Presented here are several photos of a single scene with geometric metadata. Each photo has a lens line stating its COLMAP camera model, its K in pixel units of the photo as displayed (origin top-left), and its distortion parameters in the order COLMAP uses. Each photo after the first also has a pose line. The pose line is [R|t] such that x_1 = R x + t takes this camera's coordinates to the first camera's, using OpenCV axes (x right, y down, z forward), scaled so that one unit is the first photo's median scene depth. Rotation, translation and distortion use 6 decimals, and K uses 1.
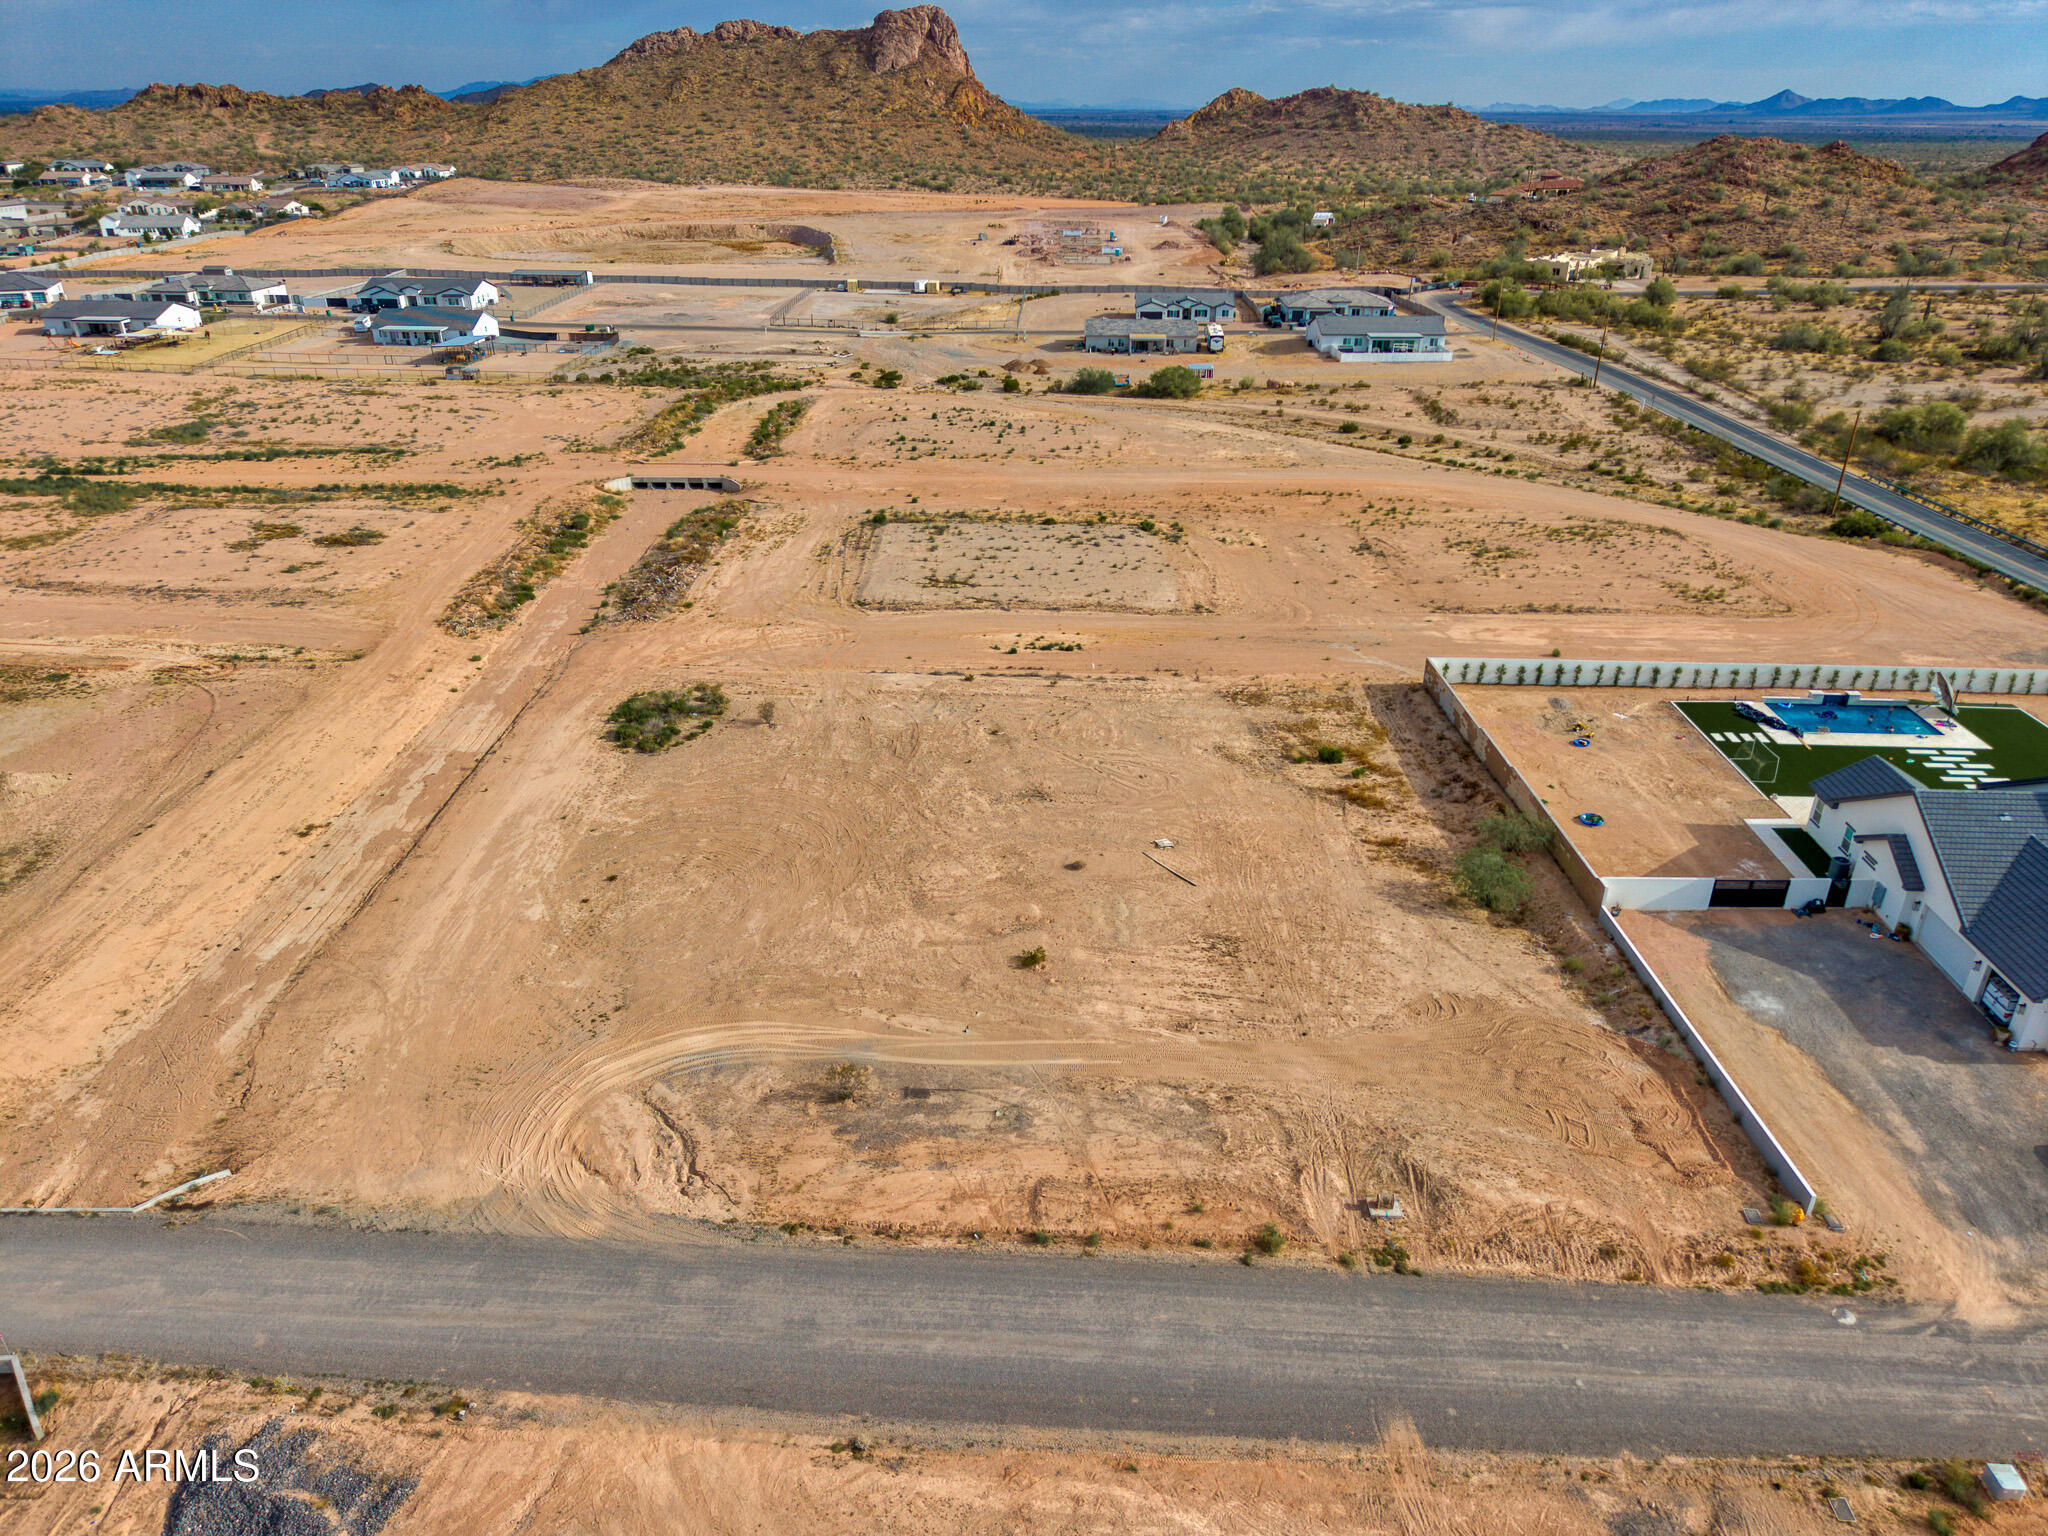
lens RADIAL K [[1370.7, 0, 1024.0], [0, 1370.7, 768.0], [0, 0, 1]] dist [0.036049, -0.037025]
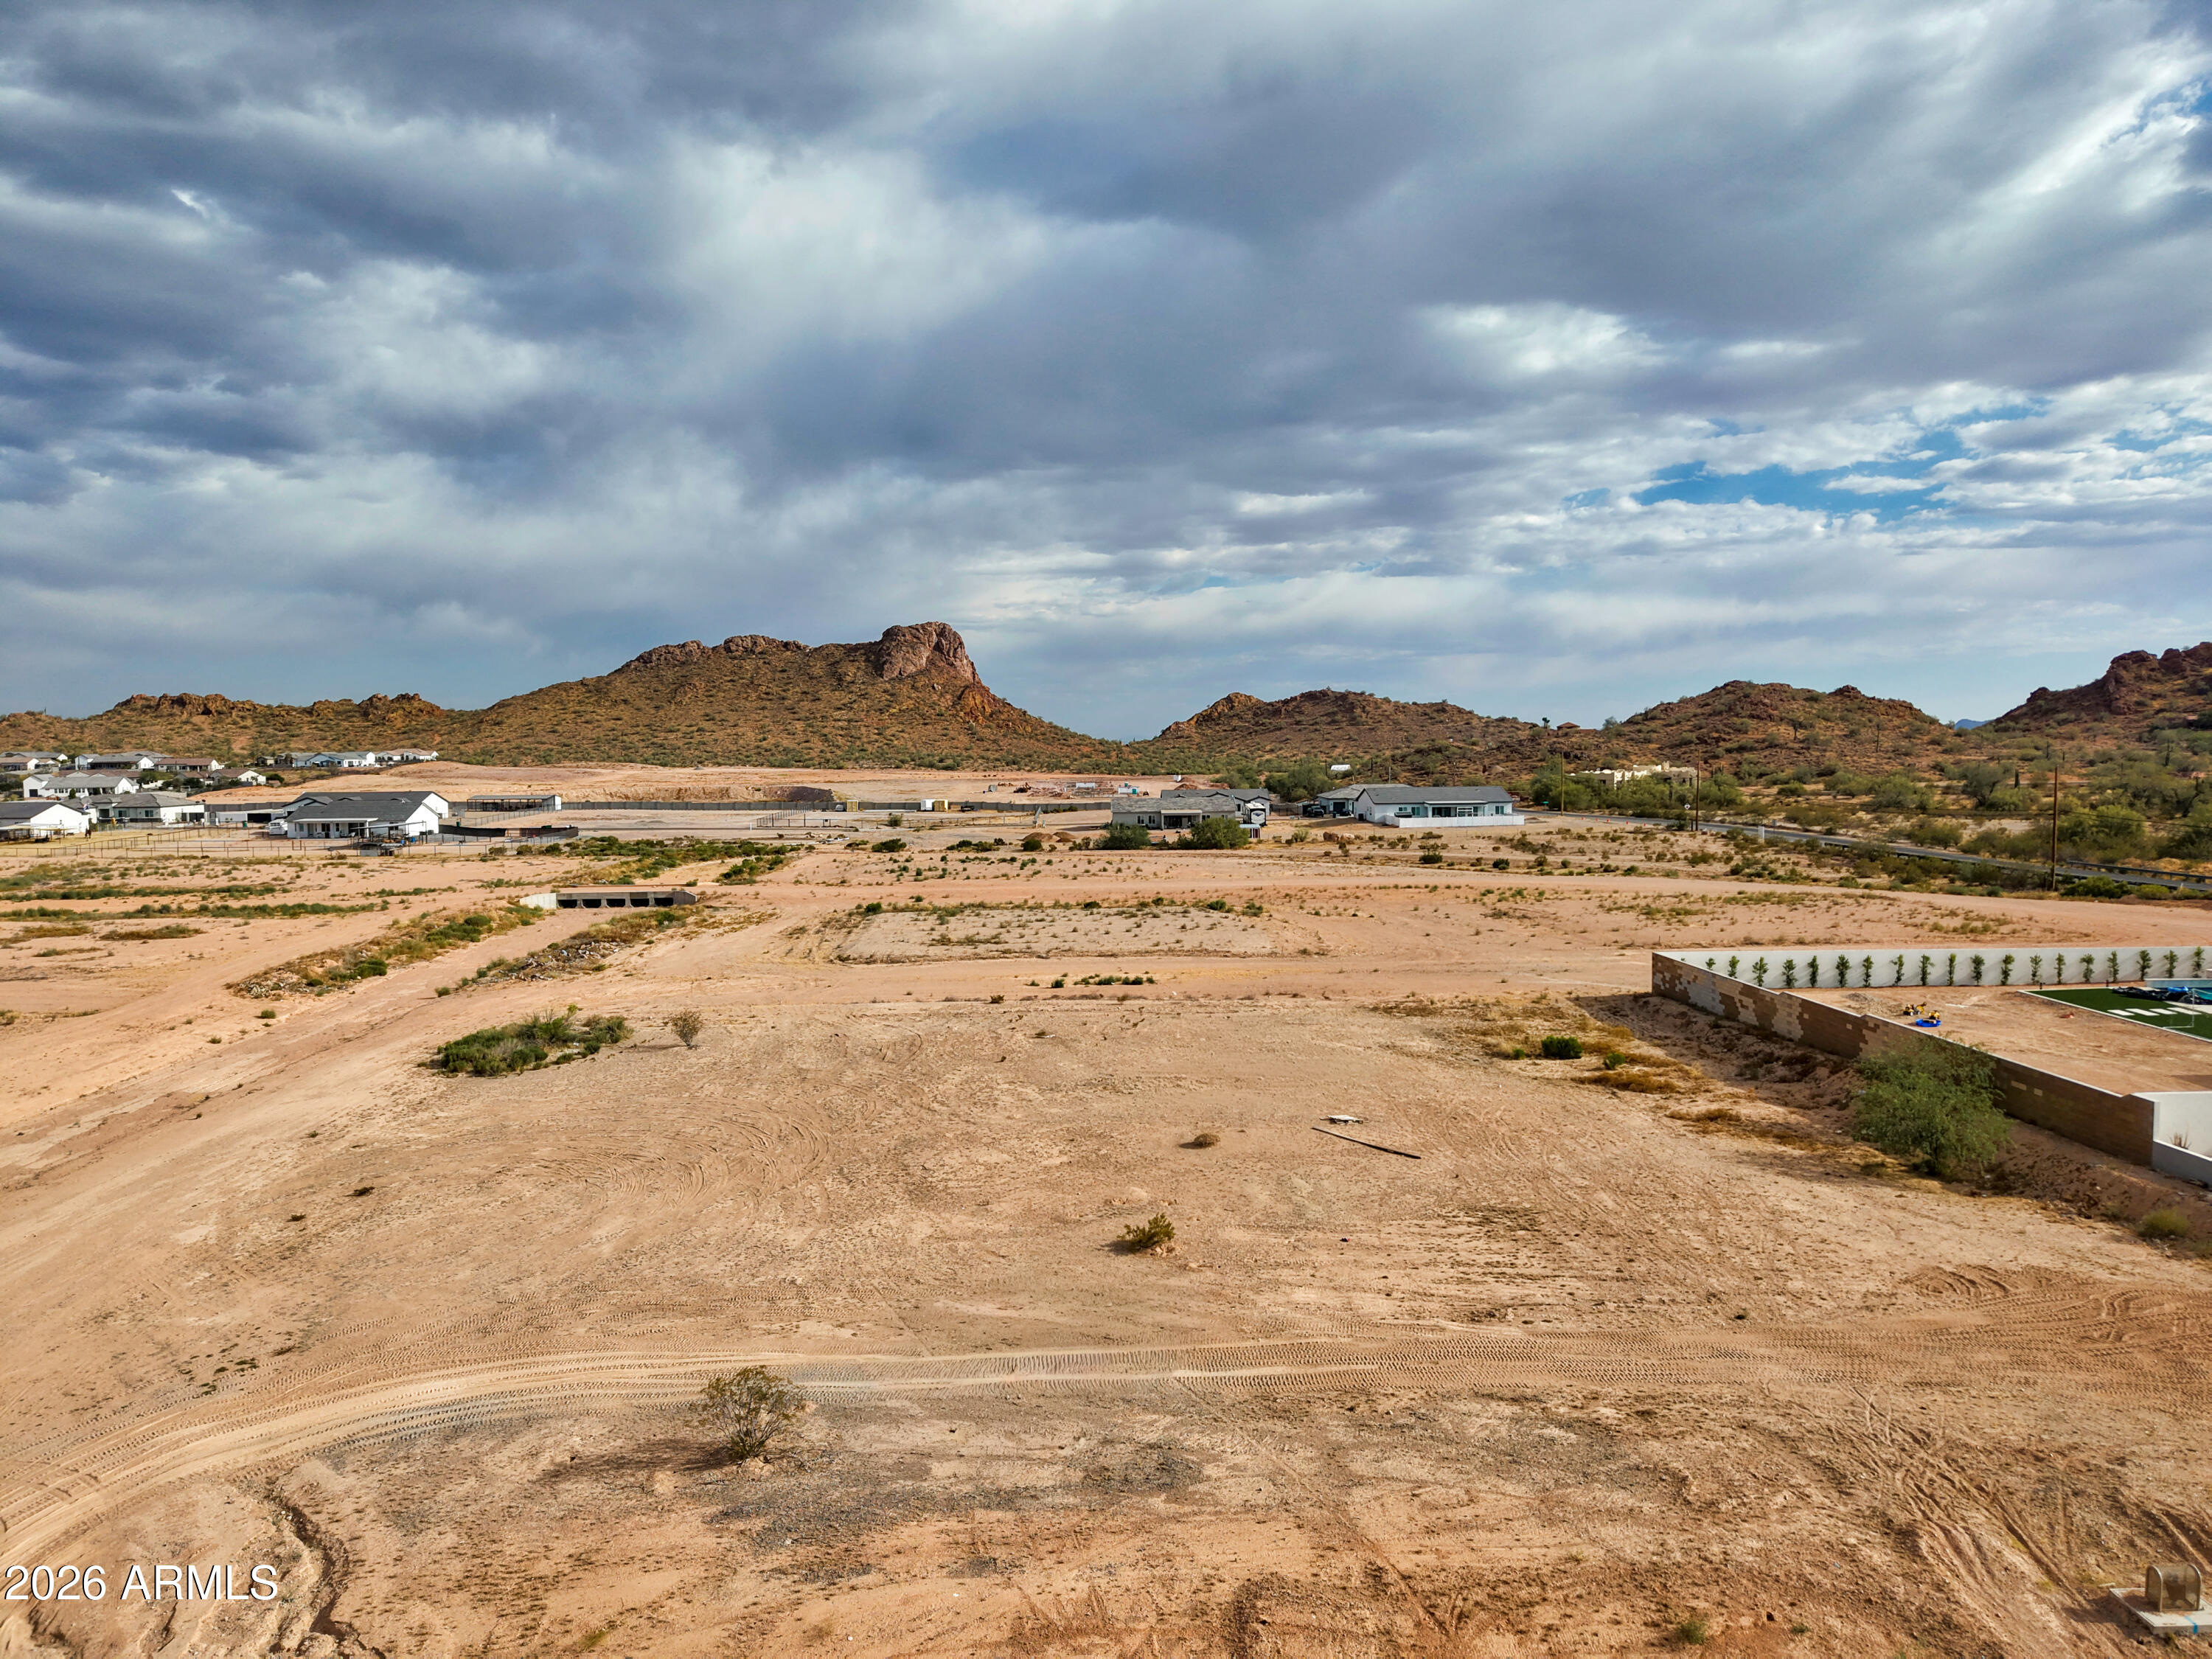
lens RADIAL K [[1477.8, 0, 1106.0], [0, 1477.8, 862.1], [0, 0, 1]] dist [0.027870, -0.027911]
pose [[0.998468, -0.017761, 0.052408, -0.026224], [0.035400, 0.932949, -0.358263, 0.152544], [-0.042530, 0.359569, 0.932149, 0.324465]]
